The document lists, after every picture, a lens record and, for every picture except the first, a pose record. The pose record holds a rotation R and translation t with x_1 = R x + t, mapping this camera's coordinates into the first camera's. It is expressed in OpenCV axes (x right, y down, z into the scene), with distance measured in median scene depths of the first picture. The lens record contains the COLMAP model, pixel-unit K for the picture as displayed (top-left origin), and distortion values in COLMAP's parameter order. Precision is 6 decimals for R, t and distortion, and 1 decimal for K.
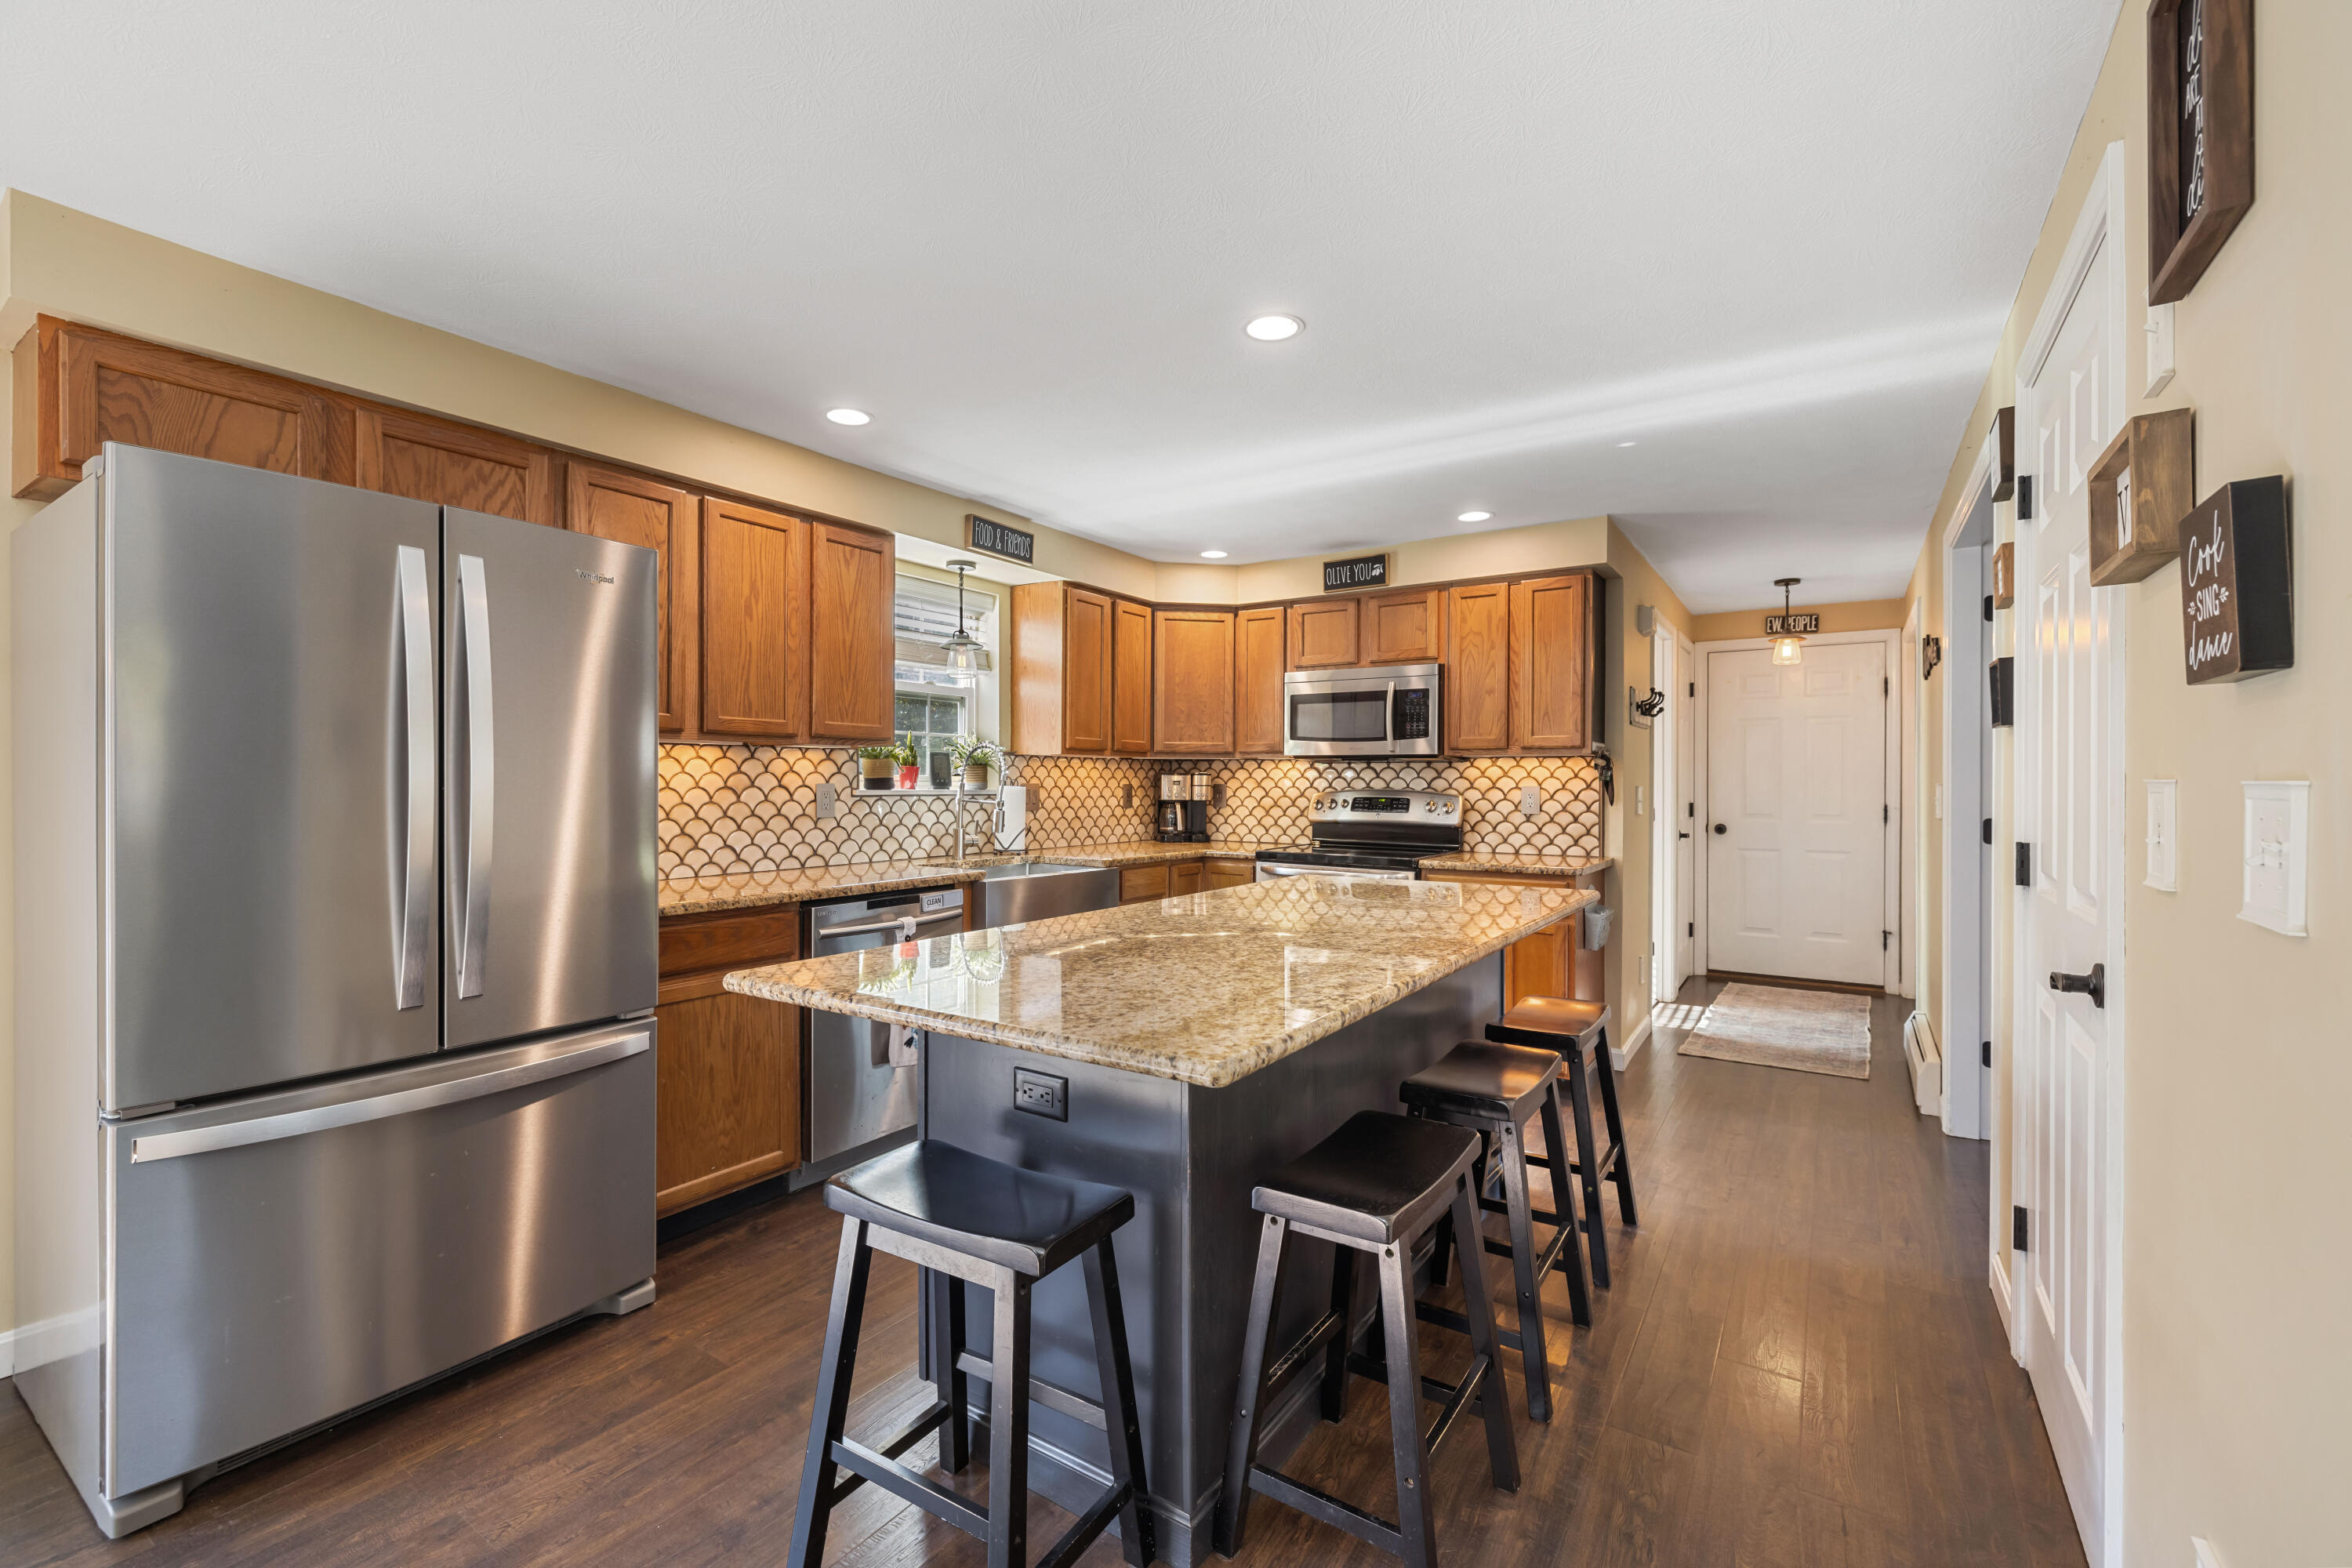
lens RADIAL K [[989.3, 0, 1176.0], [0, 989.3, 784.0], [0, 0, 1]] dist [0.000801, 0.000314]
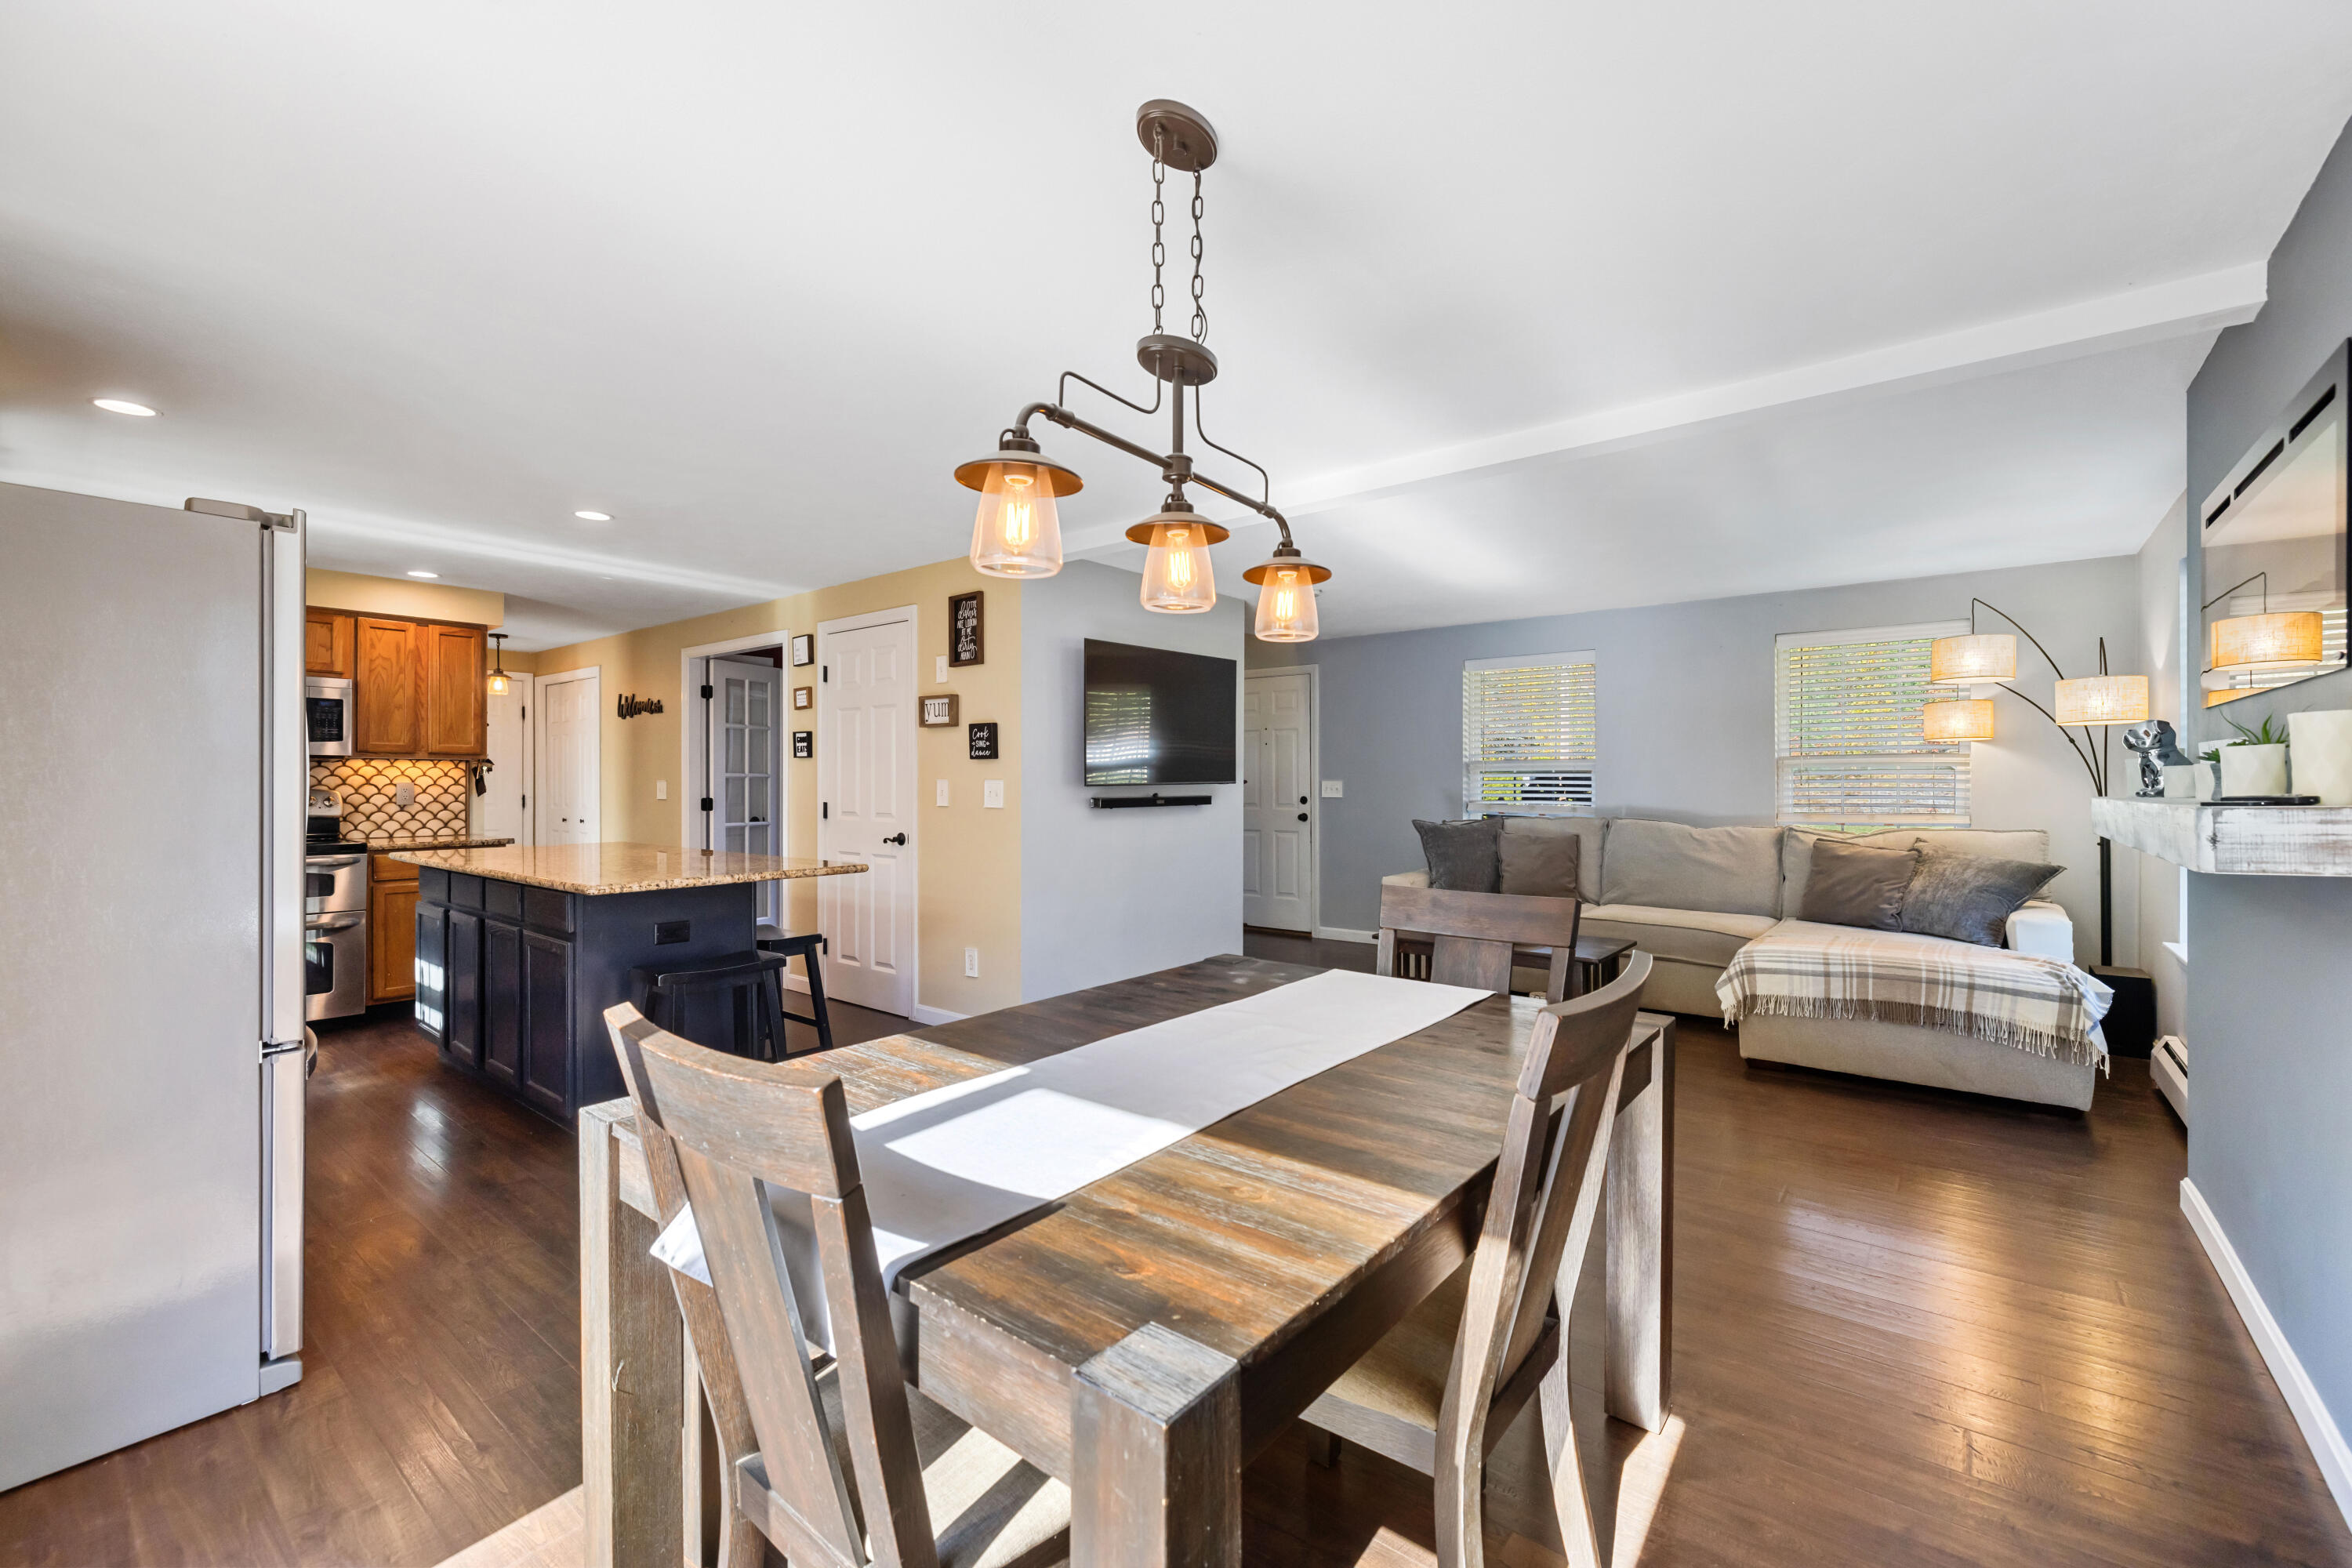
lens RADIAL K [[989.3, 0, 1176.0], [0, 989.3, 784.0], [0, 0, 1]] dist [0.000801, 0.000314]
pose [[0.092756, -0.004274, 0.995680, -0.821432], [0.000185, 0.999991, 0.004275, -0.001212], [-0.995689, -0.000213, 0.092756, -0.092700]]
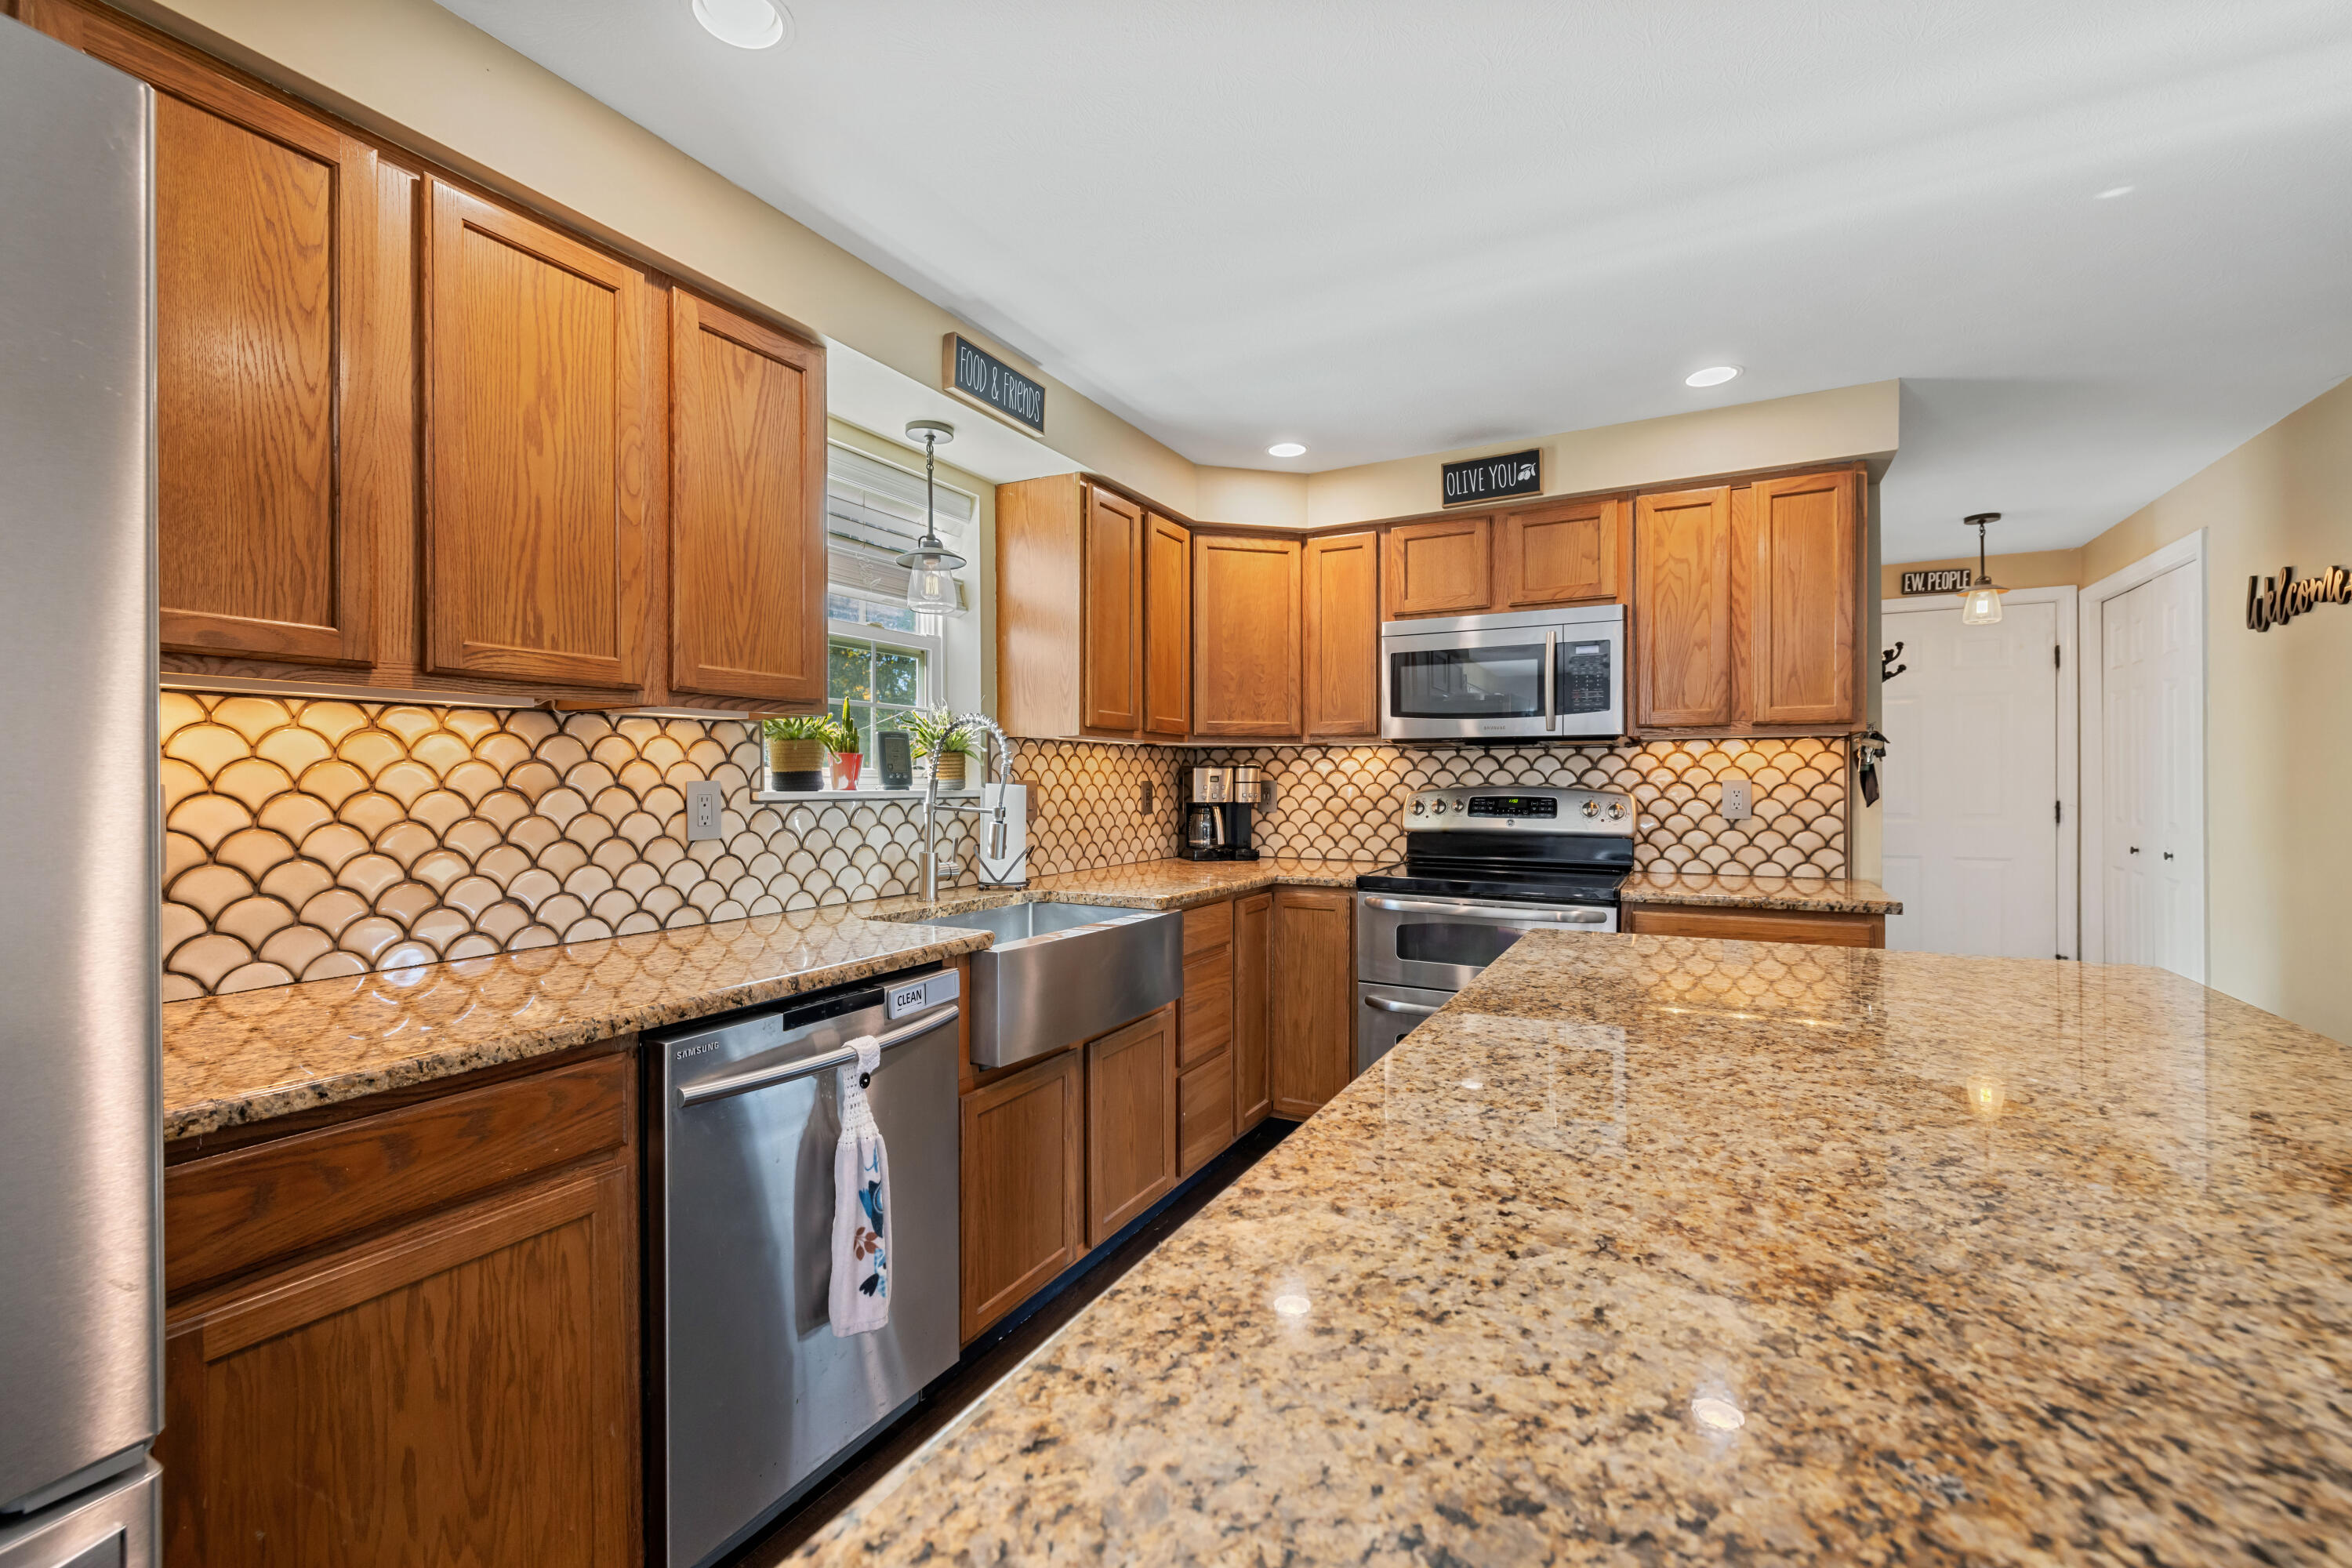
lens RADIAL K [[989.3, 0, 1176.0], [0, 989.3, 784.0], [0, 0, 1]] dist [0.000801, 0.000314]
pose [[0.996091, -0.006160, 0.088121, -0.108988], [0.006074, 0.999981, 0.001238, 0.001861], [-0.088127, -0.000698, 0.996109, 0.333989]]
